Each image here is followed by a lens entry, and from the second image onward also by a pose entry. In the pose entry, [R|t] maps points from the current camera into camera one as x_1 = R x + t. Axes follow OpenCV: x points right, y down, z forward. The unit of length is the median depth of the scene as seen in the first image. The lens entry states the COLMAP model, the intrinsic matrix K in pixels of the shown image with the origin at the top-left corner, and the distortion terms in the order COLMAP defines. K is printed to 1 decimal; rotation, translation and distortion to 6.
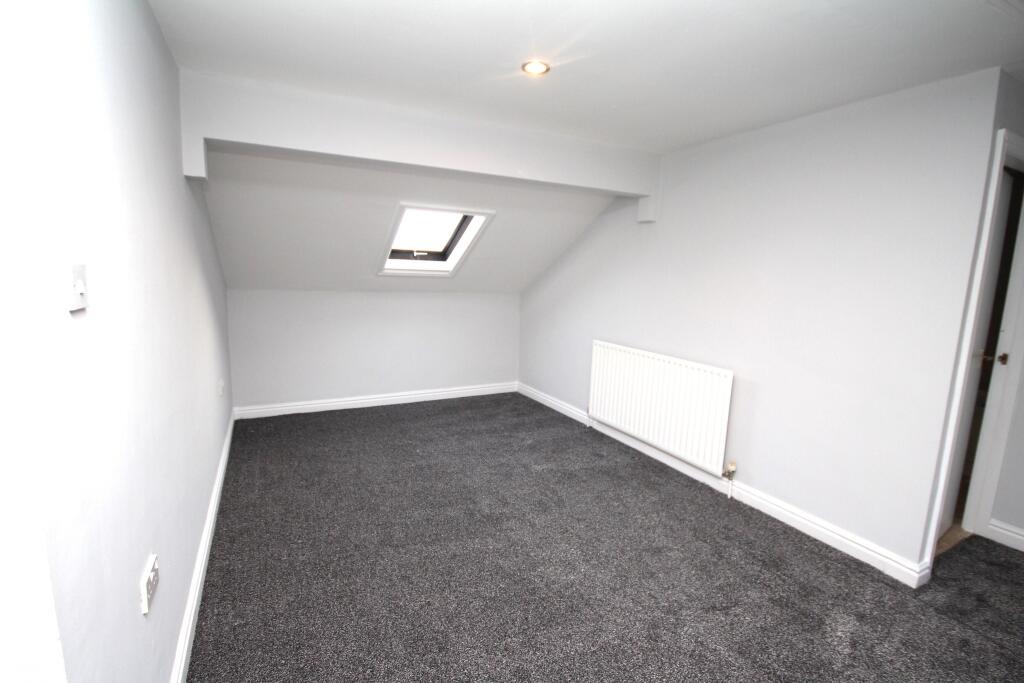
lens RADIAL K [[469.3, 0, 512.0], [0, 469.3, 341.5], [0, 0, 1]] dist [-0.001622, -0.000223]
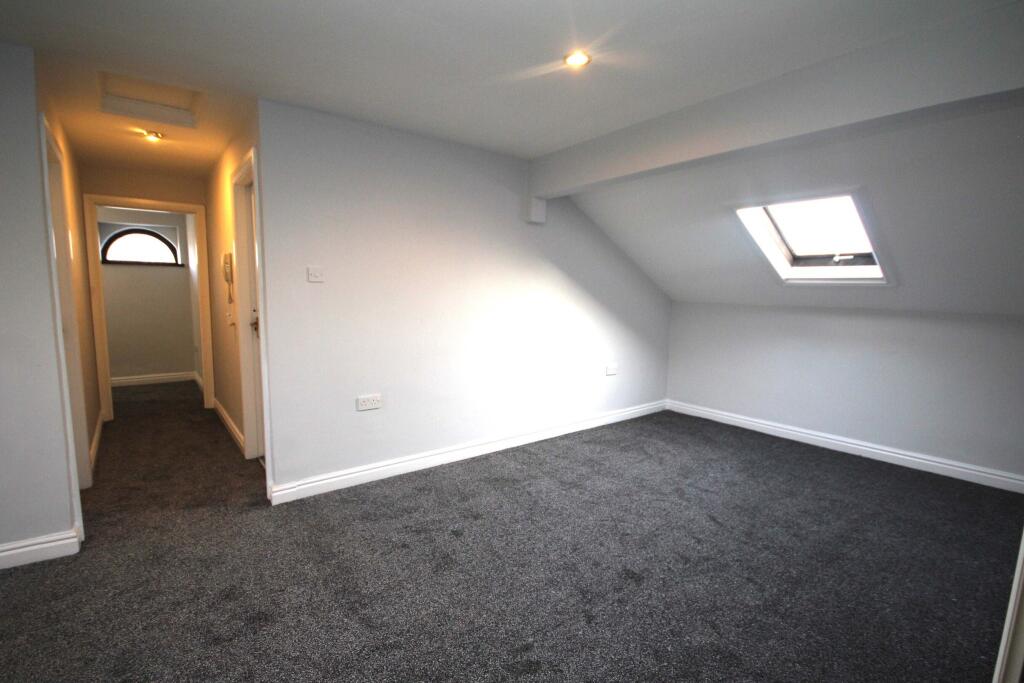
lens RADIAL K [[483.5, 0, 512.0], [0, 483.5, 341.5], [0, 0, 1]] dist [0.000168, 0.000058]
pose [[0.189368, 0.090369, -0.977739, 0.707264], [-0.148991, 0.986870, 0.062357, -0.026468], [0.970537, 0.133866, 0.200346, 0.467951]]
